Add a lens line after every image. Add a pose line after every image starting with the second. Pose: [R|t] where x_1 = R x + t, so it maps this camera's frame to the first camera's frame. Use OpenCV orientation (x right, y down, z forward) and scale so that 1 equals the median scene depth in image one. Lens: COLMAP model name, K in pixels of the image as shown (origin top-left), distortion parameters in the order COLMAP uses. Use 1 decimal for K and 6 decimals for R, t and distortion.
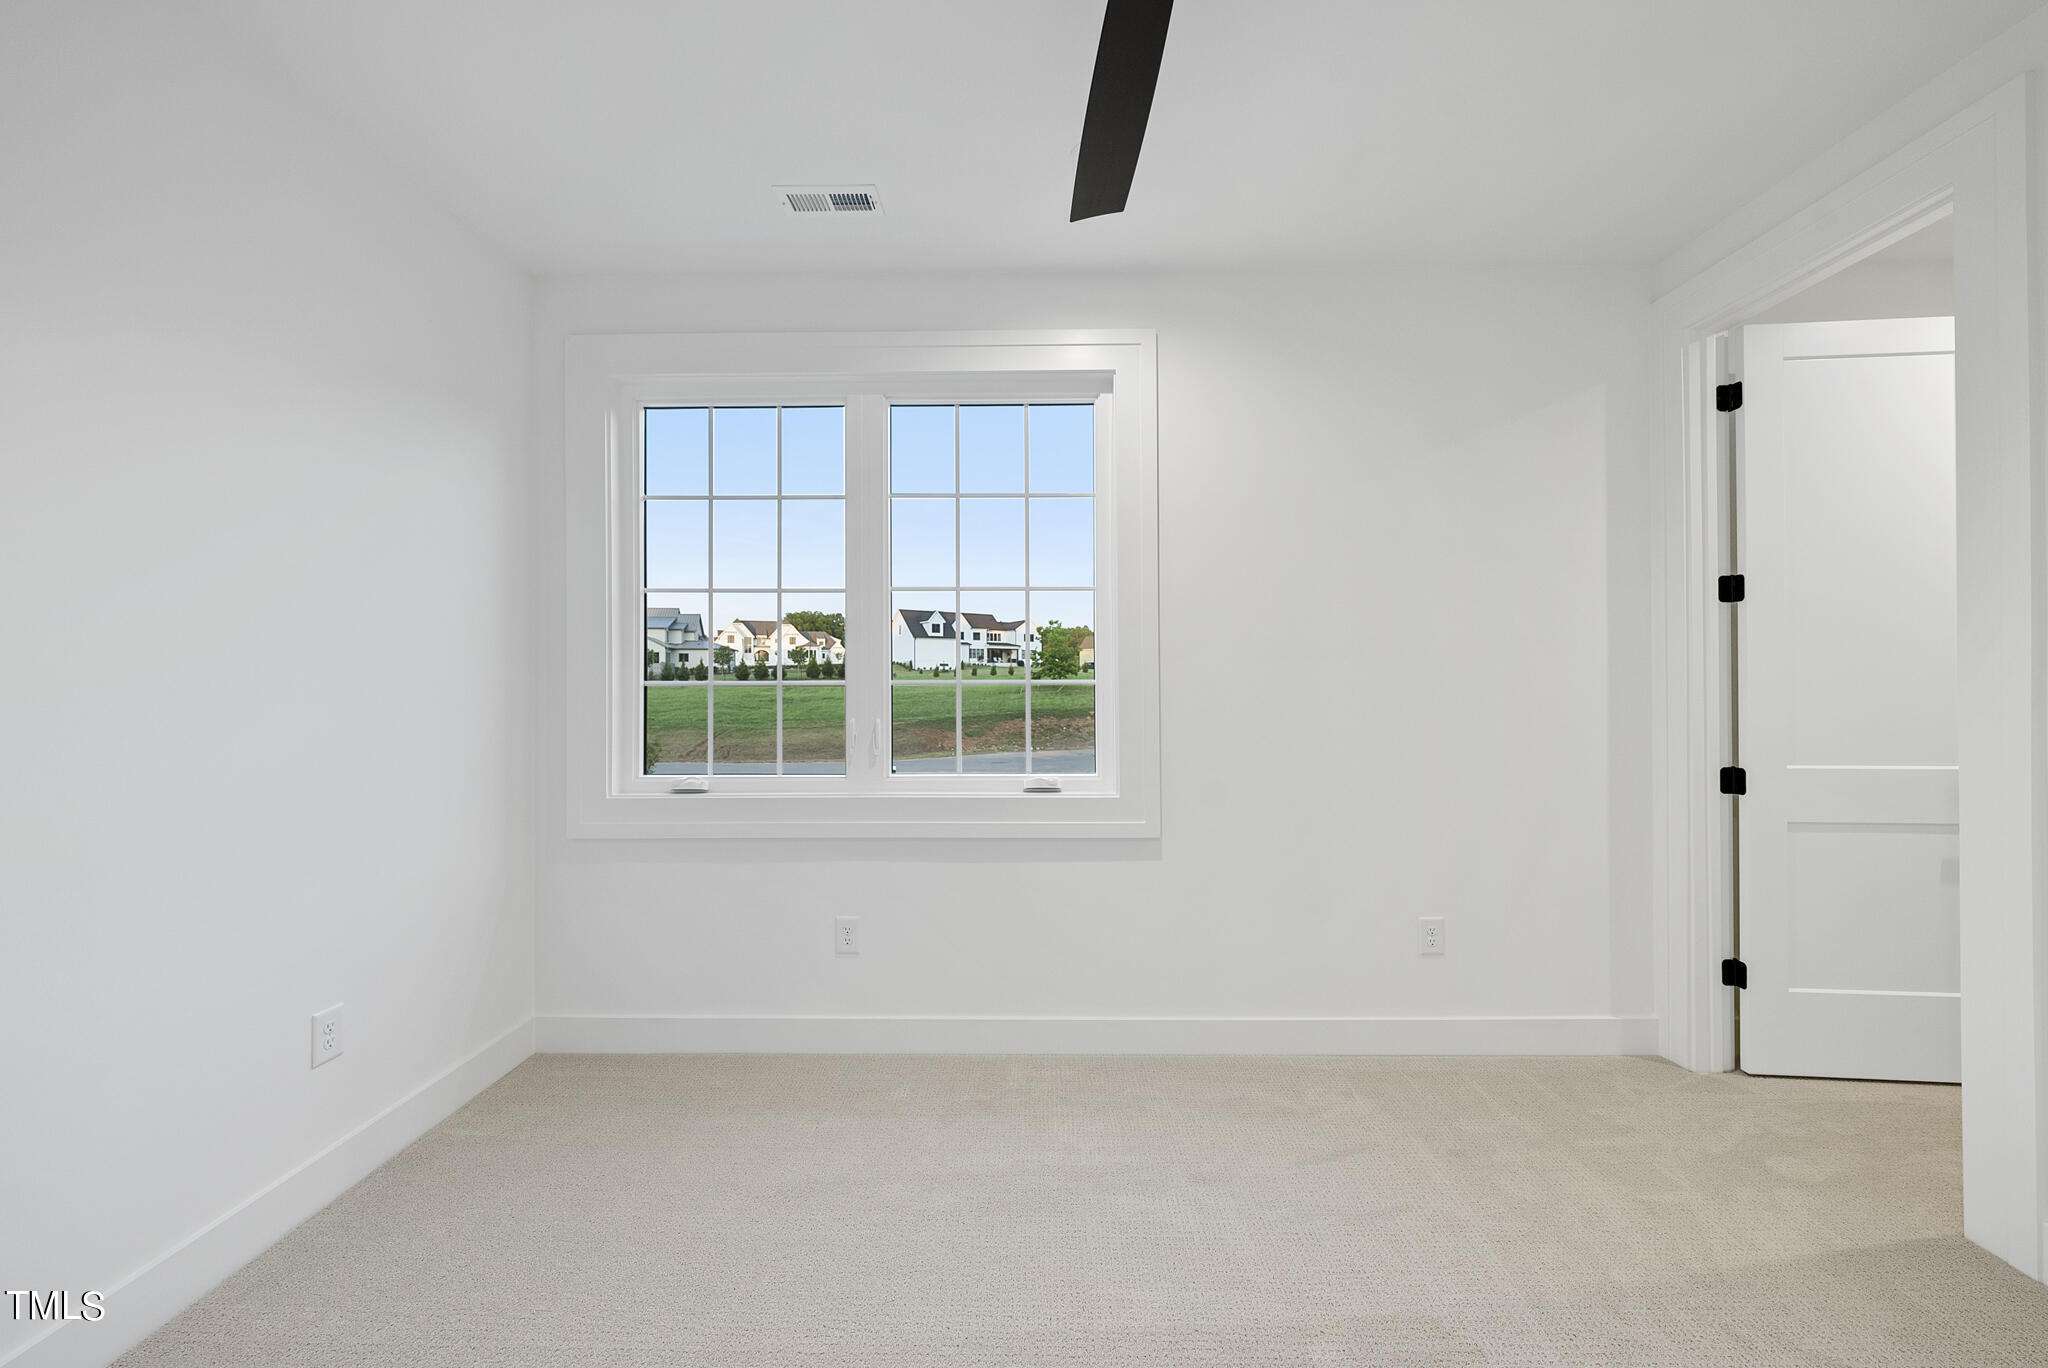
lens RADIAL K [[811.9, 0, 1044.5], [0, 811.9, 686.0], [0, 0, 1]] dist [0.001686, -0.000151]
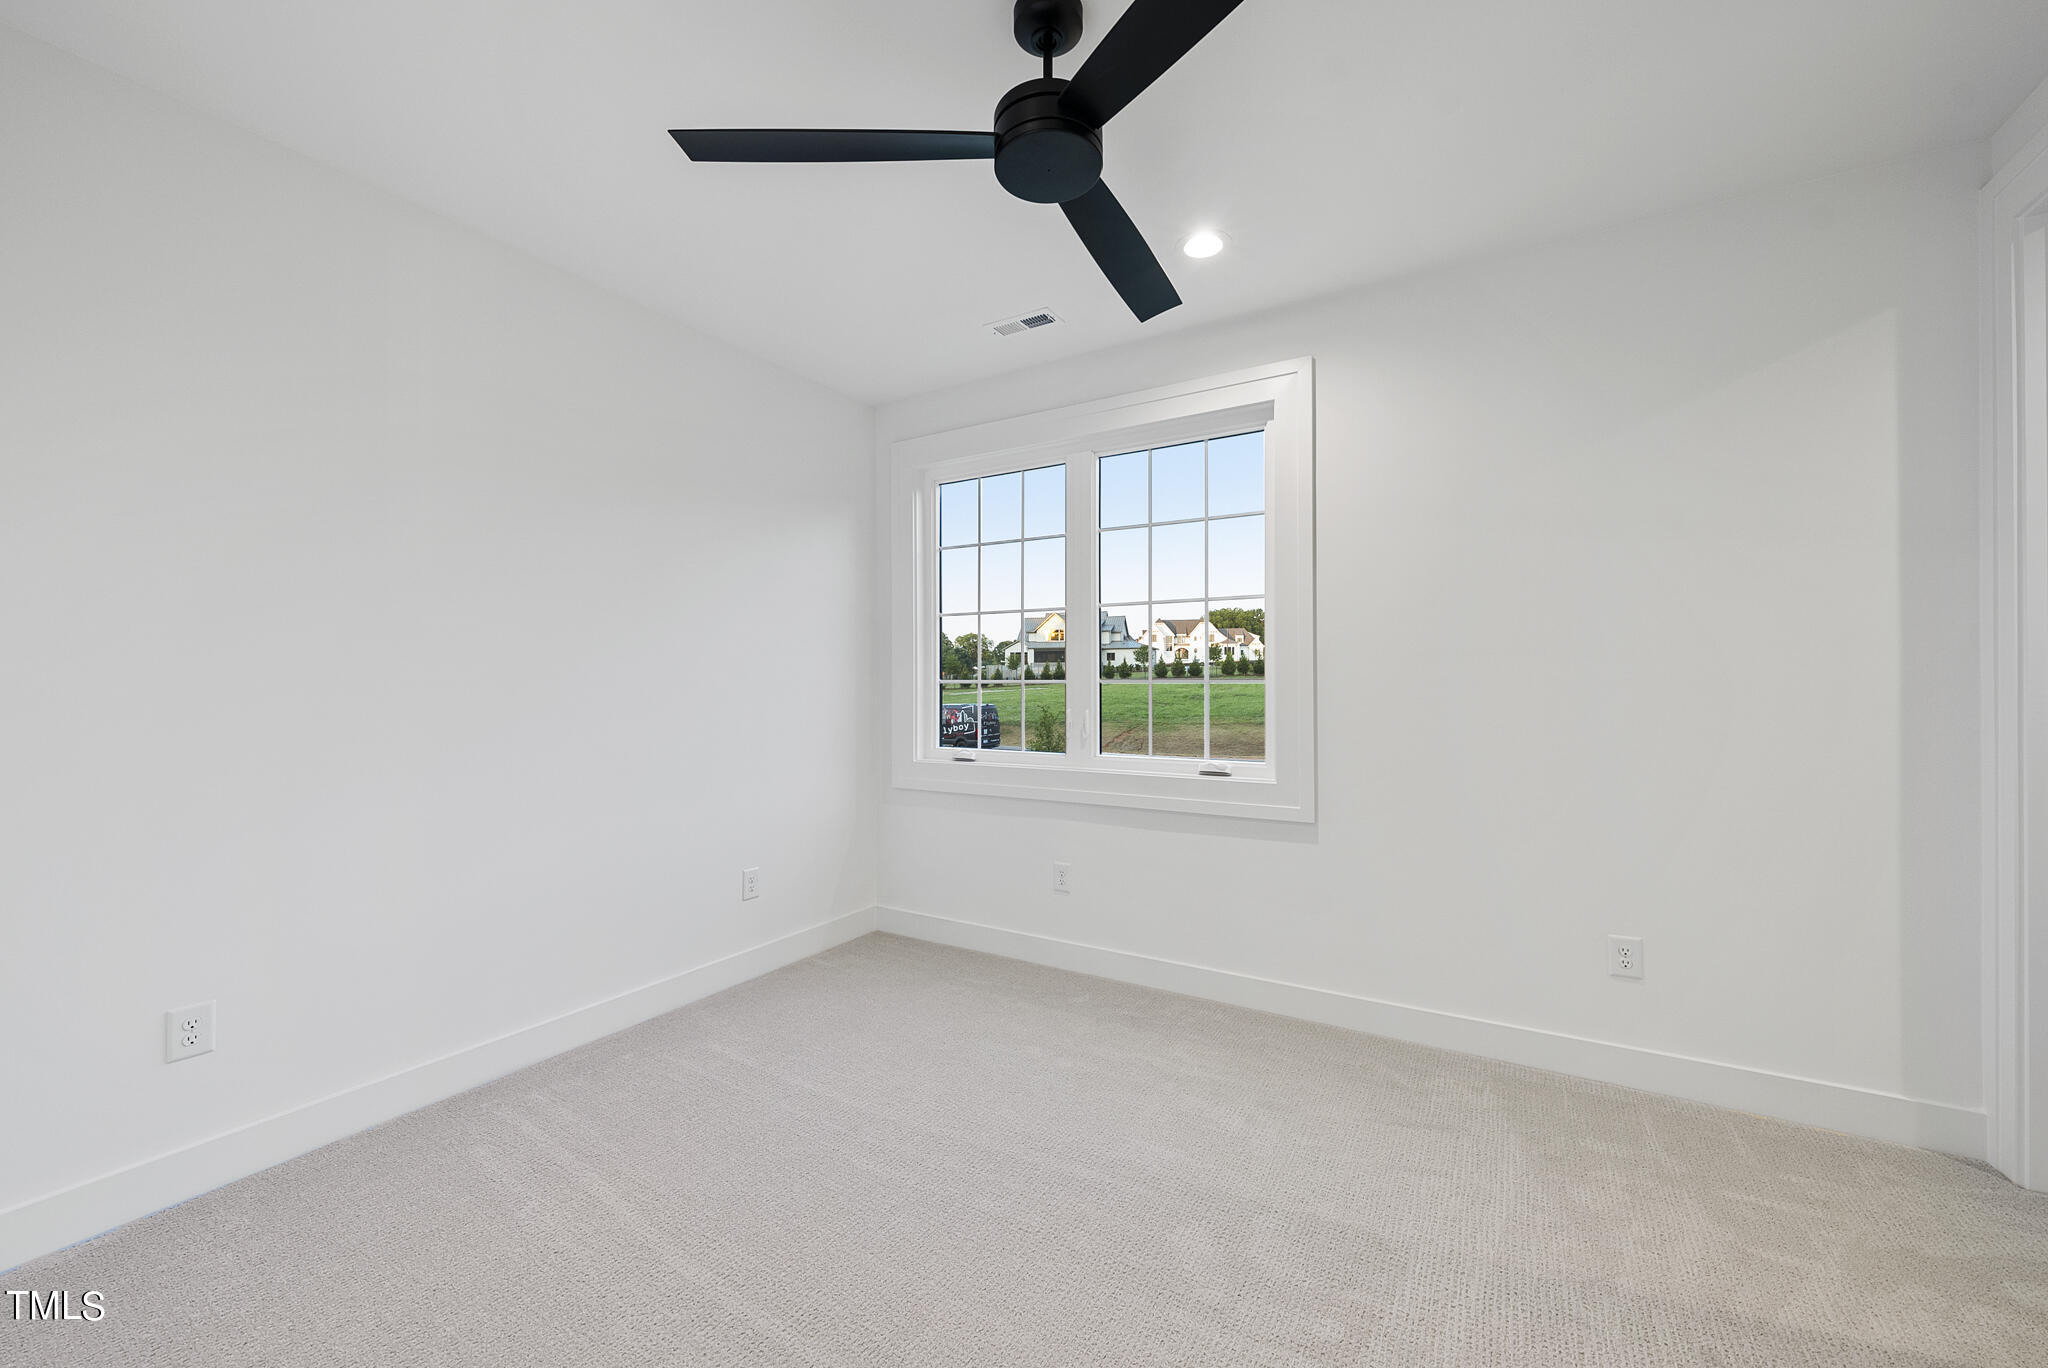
lens RADIAL K [[834.7, 0, 1024.6], [0, 834.7, 687.7], [0, 0, 1]] dist [0.005695, -0.000079]
pose [[0.854469, 0.003405, -0.519491, 0.381876], [-0.000356, 0.999982, 0.005969, -0.001238], [0.519502, -0.004916, 0.854455, -0.155066]]
